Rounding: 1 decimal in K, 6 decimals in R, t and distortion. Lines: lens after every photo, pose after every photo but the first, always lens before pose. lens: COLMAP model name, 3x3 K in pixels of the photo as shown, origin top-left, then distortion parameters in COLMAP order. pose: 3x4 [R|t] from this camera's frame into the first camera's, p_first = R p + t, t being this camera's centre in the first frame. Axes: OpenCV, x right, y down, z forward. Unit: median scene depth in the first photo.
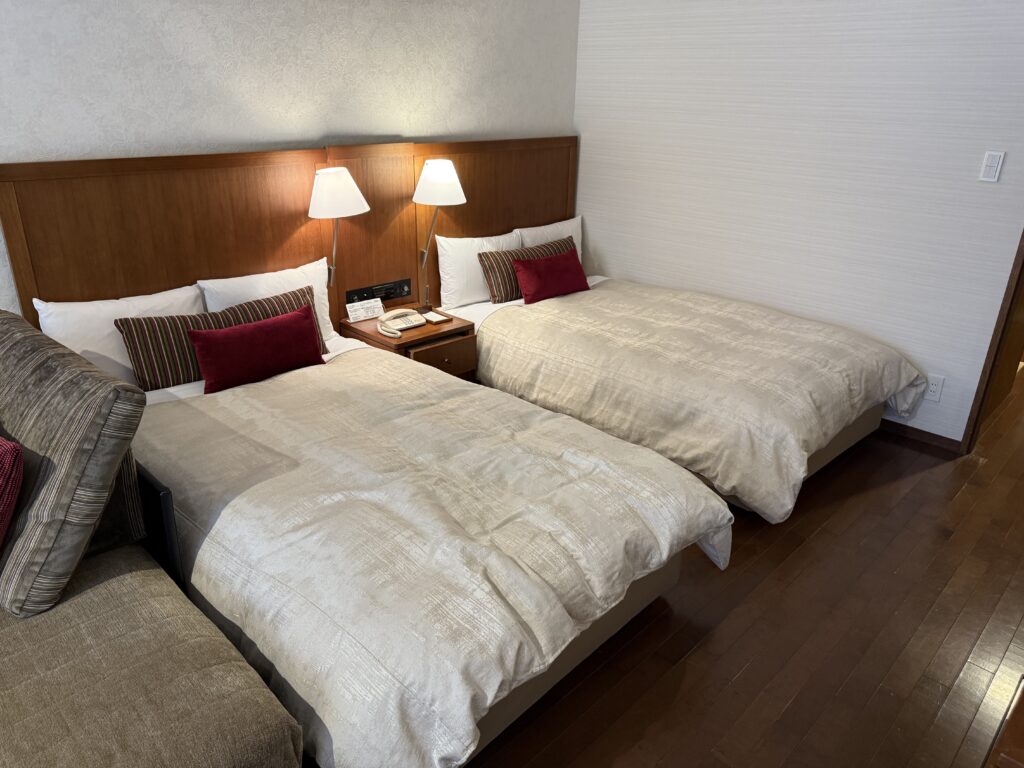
lens RADIAL K [[723.5, 0, 512.0], [0, 723.5, 384.0], [0, 0, 1]] dist [0.045291, -0.072343]
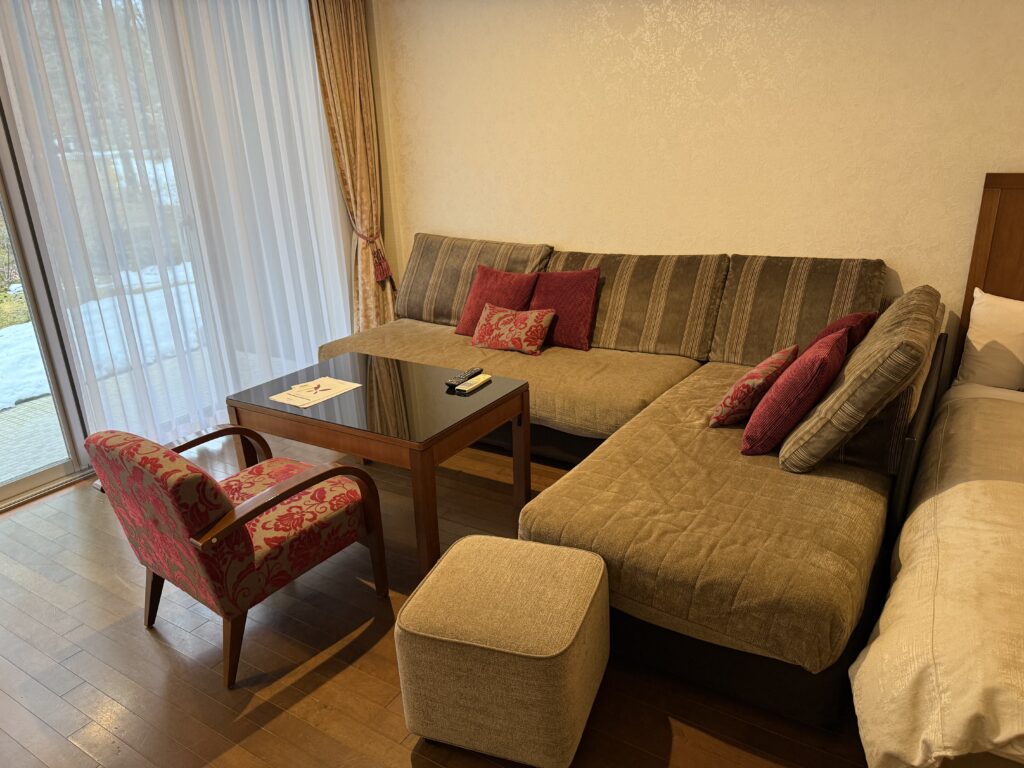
lens RADIAL K [[723.5, 0, 512.0], [0, 723.5, 384.0], [0, 0, 1]] dist [0.045291, -0.072343]
pose [[0.199642, 0.300395, -0.932687, 0.531741], [-0.330017, 0.916853, 0.224655, 0.013458], [0.922622, 0.262952, 0.282178, 0.035238]]
